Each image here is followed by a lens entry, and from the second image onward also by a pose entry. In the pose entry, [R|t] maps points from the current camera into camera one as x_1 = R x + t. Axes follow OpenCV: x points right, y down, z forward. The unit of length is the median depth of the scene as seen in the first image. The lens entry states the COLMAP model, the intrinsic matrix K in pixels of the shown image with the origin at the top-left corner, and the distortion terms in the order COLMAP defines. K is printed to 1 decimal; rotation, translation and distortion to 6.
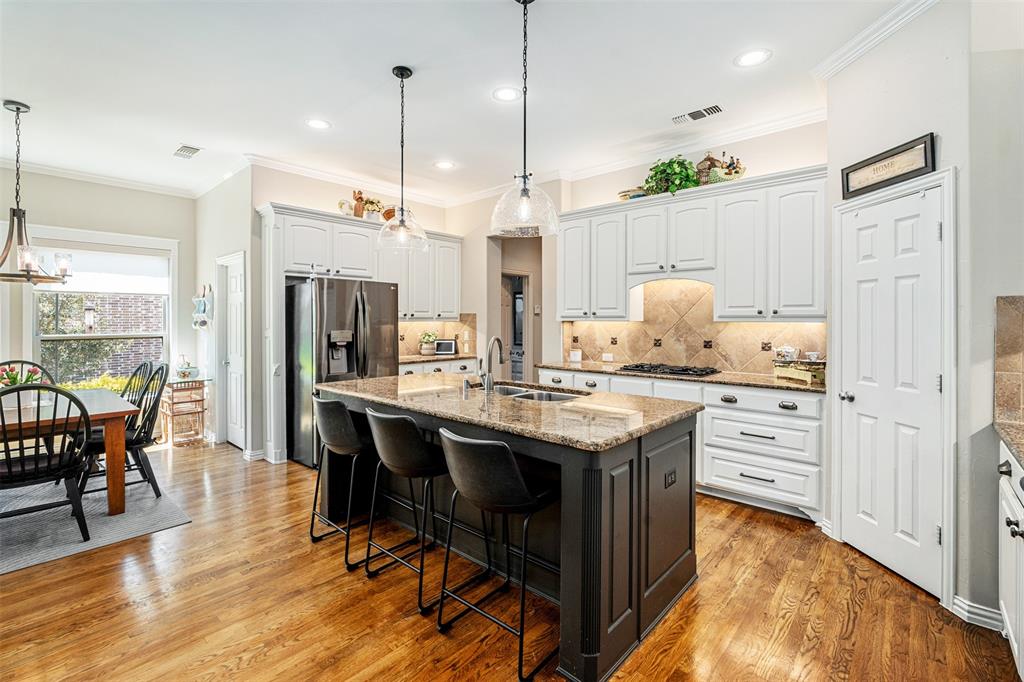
lens RADIAL K [[456.1, 0, 509.6], [0, 456.1, 318.3], [0, 0, 1]] dist [-0.004750, 0.000030]
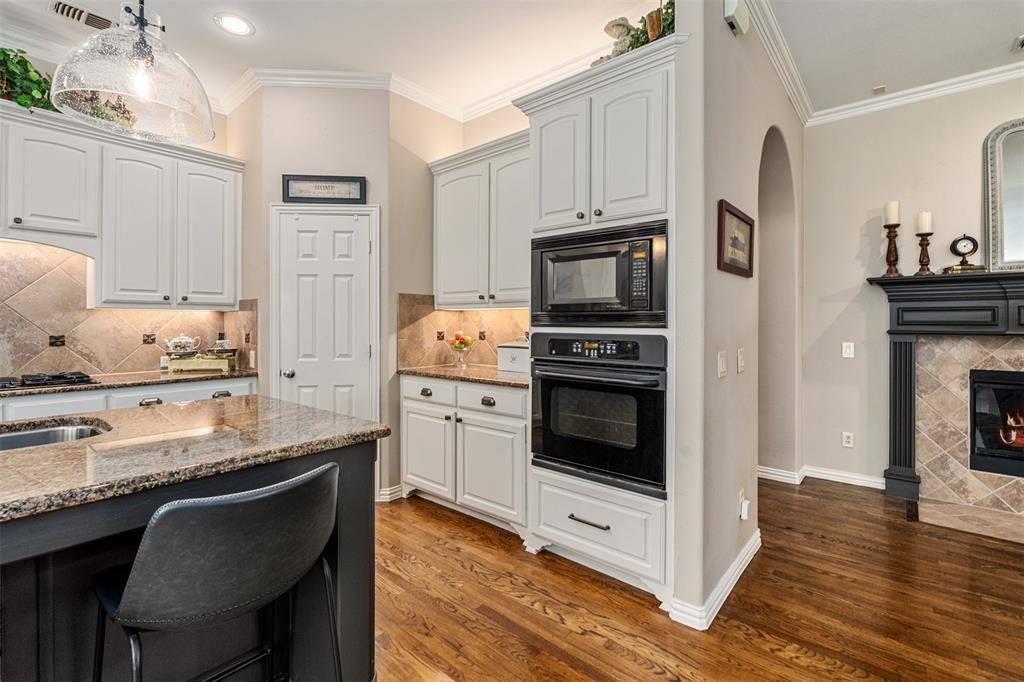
lens RADIAL K [[457.5, 0, 509.4], [0, 457.5, 323.2], [0, 0, 1]] dist [-0.004381, -0.000223]
pose [[-0.020970, -0.000598, 0.999780, -0.269882], [-0.001185, 0.999999, 0.000573, 0.026862], [-0.999779, -0.001172, -0.020971, 0.293089]]
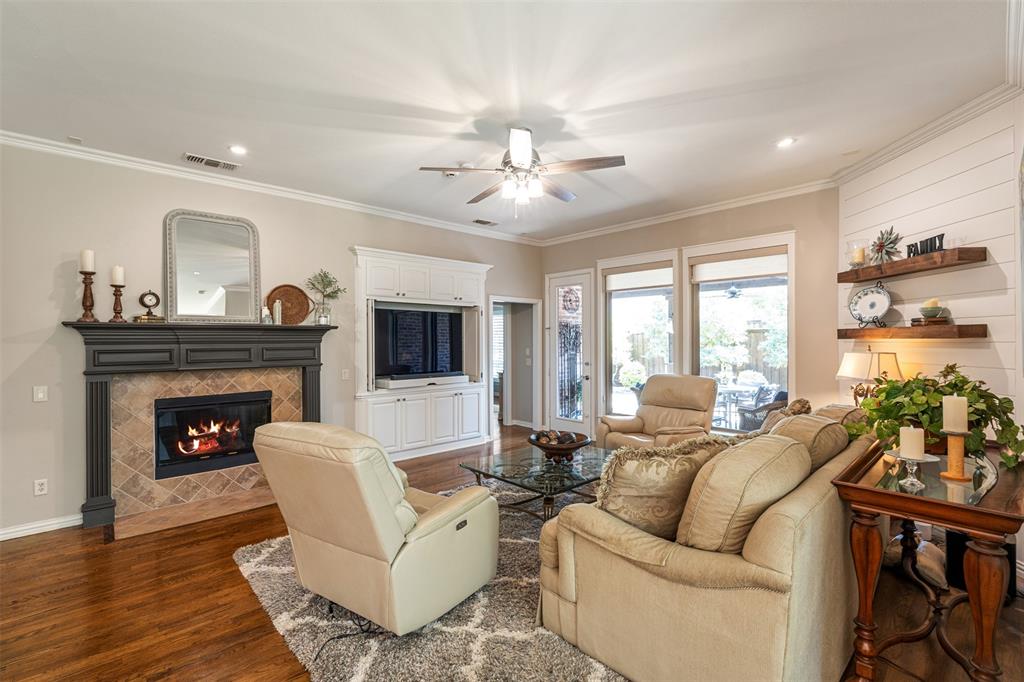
lens RADIAL K [[451.5, 0, 512.4], [0, 451.5, 338.2], [0, 0, 1]] dist [-0.004183, -0.000259]
pose [[-0.995676, 0.005880, 0.092710, -0.347210], [0.005645, 0.999980, -0.002802, -0.014507], [-0.092724, -0.002266, -0.995689, 0.364266]]
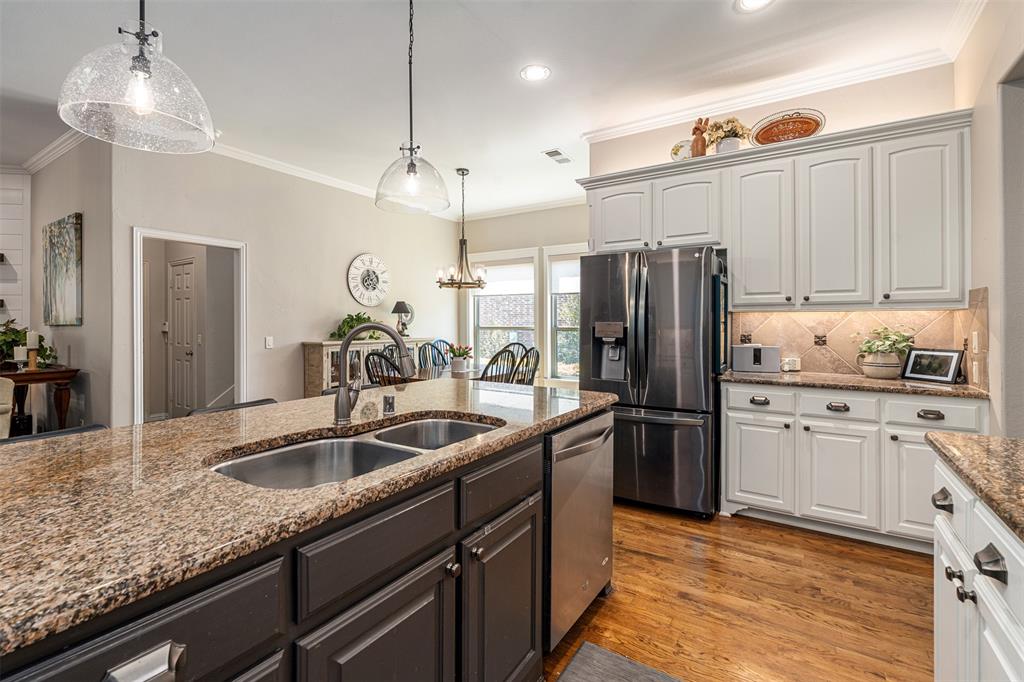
lens RADIAL K [[461.4, 0, 506.7], [0, 461.4, 318.4], [0, 0, 1]] dist [-0.003560, -0.000296]
pose [[0.156086, -0.007243, -0.987717, 0.346531], [0.002354, 0.999973, -0.006961, 0.025138], [0.987741, -0.001238, 0.156099, 0.702006]]
